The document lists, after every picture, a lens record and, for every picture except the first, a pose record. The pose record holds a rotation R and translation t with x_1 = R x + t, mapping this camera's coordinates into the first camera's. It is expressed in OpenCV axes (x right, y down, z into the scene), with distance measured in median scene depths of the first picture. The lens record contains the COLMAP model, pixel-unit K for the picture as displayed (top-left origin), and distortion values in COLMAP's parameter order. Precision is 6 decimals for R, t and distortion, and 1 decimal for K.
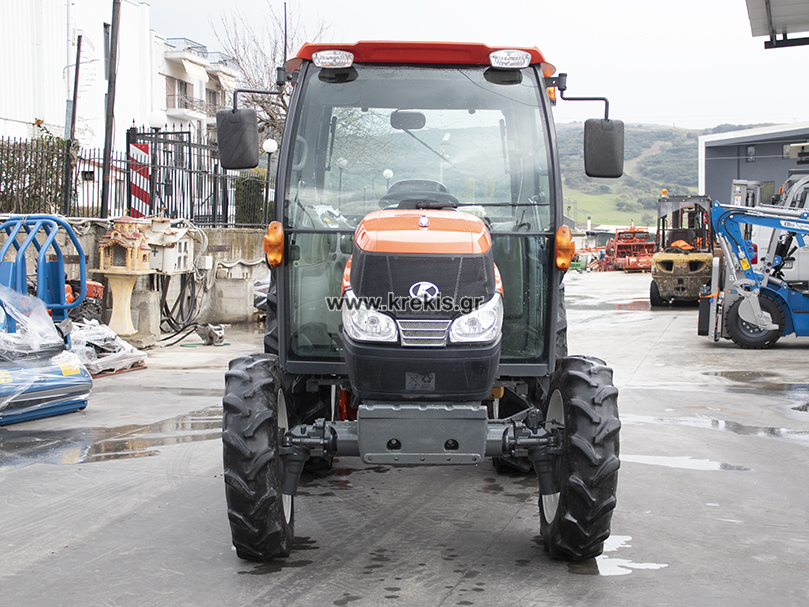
lens RADIAL K [[1321.5, 0, 404.5], [0, 1321.5, 303.5], [0, 0, 1]] dist [-0.030581, 0.011171]
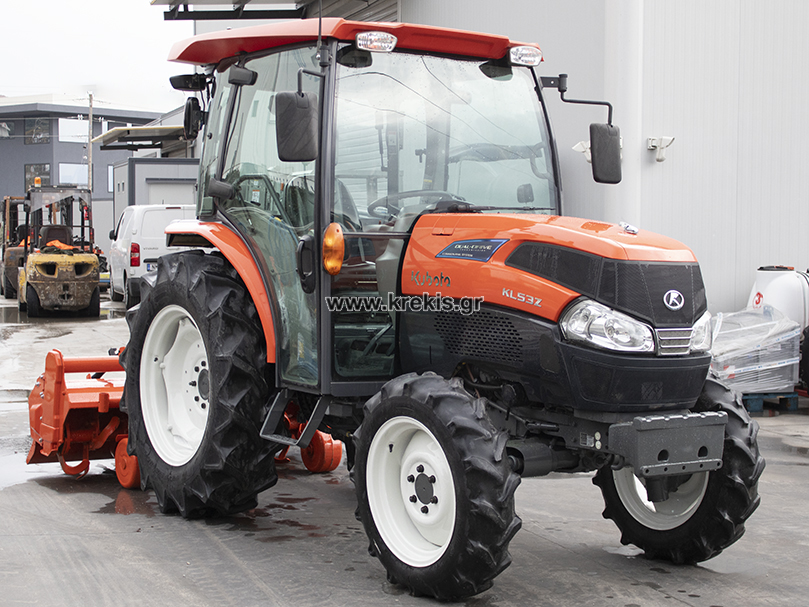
lens RADIAL K [[1625.6, 0, 404.5], [0, 1625.6, 303.5], [0, 0, 1]] dist [0.006639, 0.007545]
pose [[0.814168, -0.016903, 0.580383, -0.681174], [0.020293, 0.999794, 0.000651, -0.008900], [-0.580274, 0.011247, 0.814343, 0.095707]]
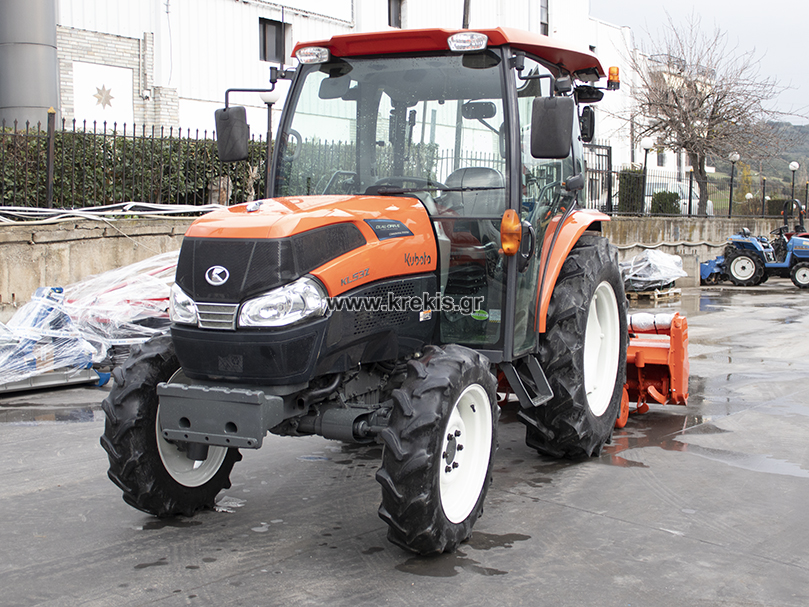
lens RADIAL K [[1079.1, 0, 404.5], [0, 1079.1, 303.5], [0, 0, 1]] dist [-0.017765, -0.023560]
pose [[0.890542, 0.028143, -0.454030, 0.413641], [-0.018082, 0.999486, 0.026486, -0.009510], [0.454542, -0.015377, 0.890593, 0.256233]]
